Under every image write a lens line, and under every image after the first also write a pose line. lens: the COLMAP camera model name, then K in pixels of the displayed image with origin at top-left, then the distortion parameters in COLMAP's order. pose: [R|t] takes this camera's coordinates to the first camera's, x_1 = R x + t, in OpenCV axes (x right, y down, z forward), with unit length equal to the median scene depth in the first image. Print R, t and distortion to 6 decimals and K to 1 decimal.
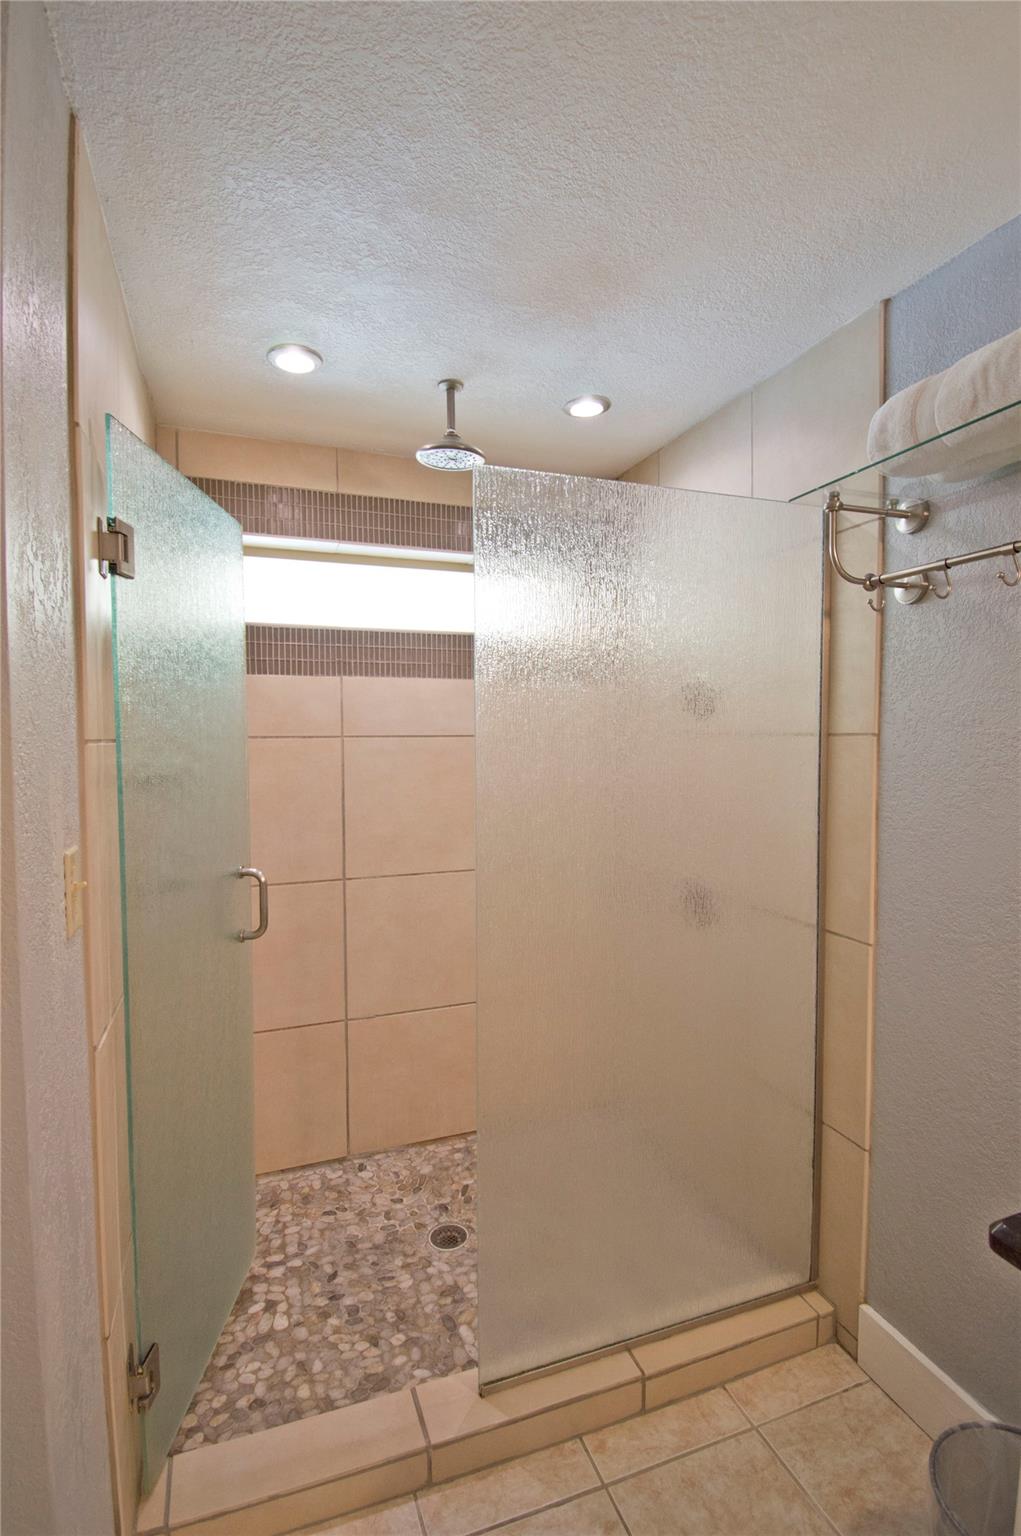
lens RADIAL K [[730.0, 0, 505.9], [0, 730.0, 768.2], [0, 0, 1]] dist [0.024009, -0.030617]
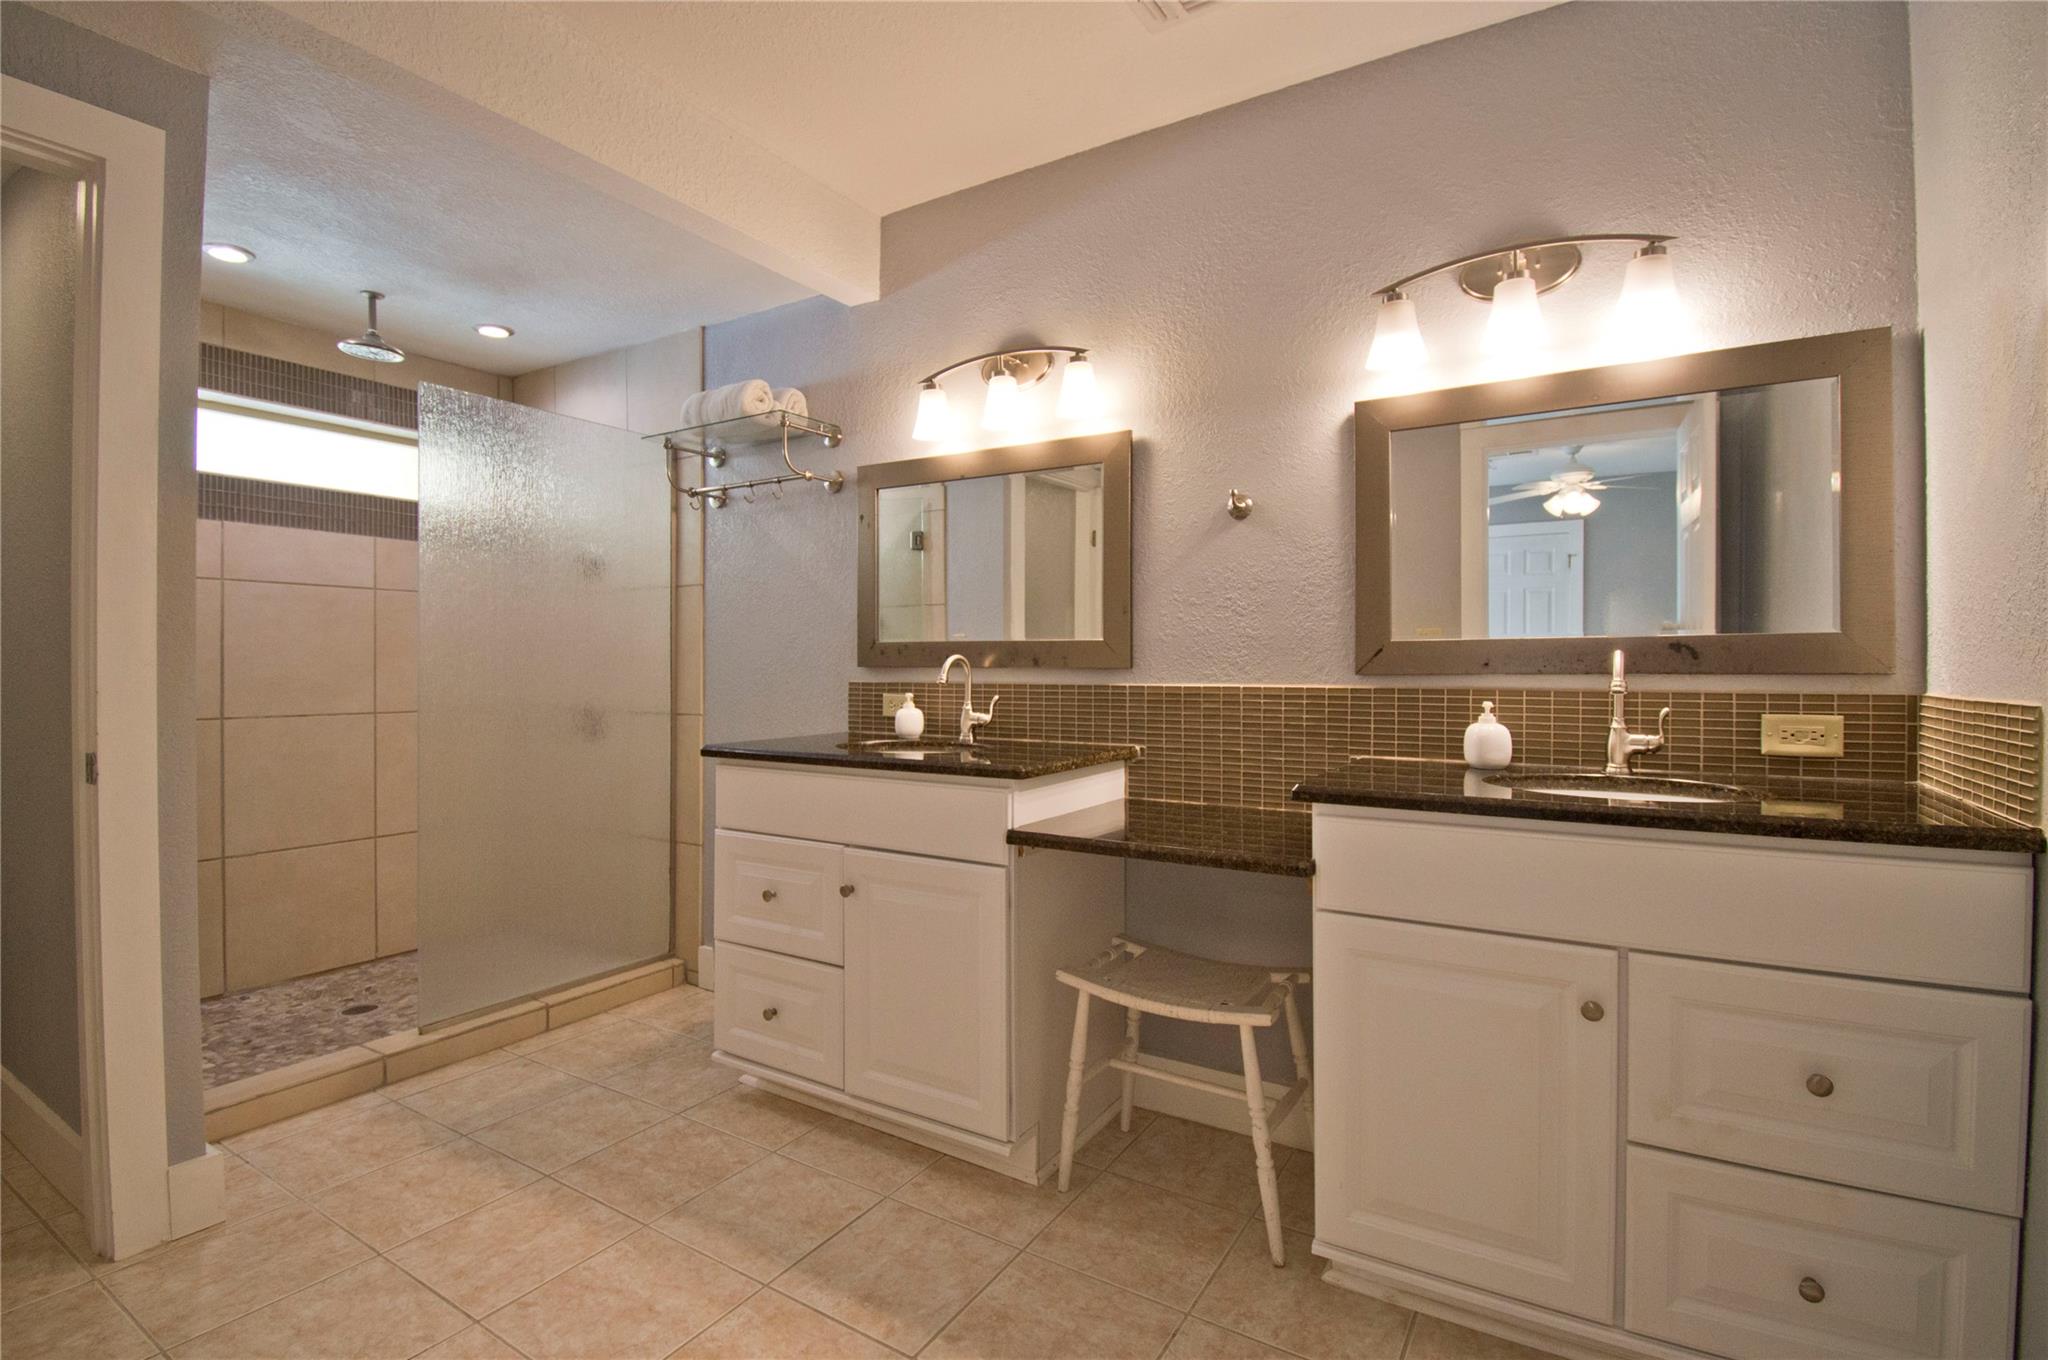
lens RADIAL K [[947.0, 0, 1024.8], [0, 947.0, 668.5], [0, 0, 1]] dist [0.026160, -0.030067]
pose [[0.786225, 0.004562, 0.617924, -0.218101], [0.023786, 0.999008, -0.037639, 0.216895], [-0.617483, 0.044290, 0.785337, -1.008442]]
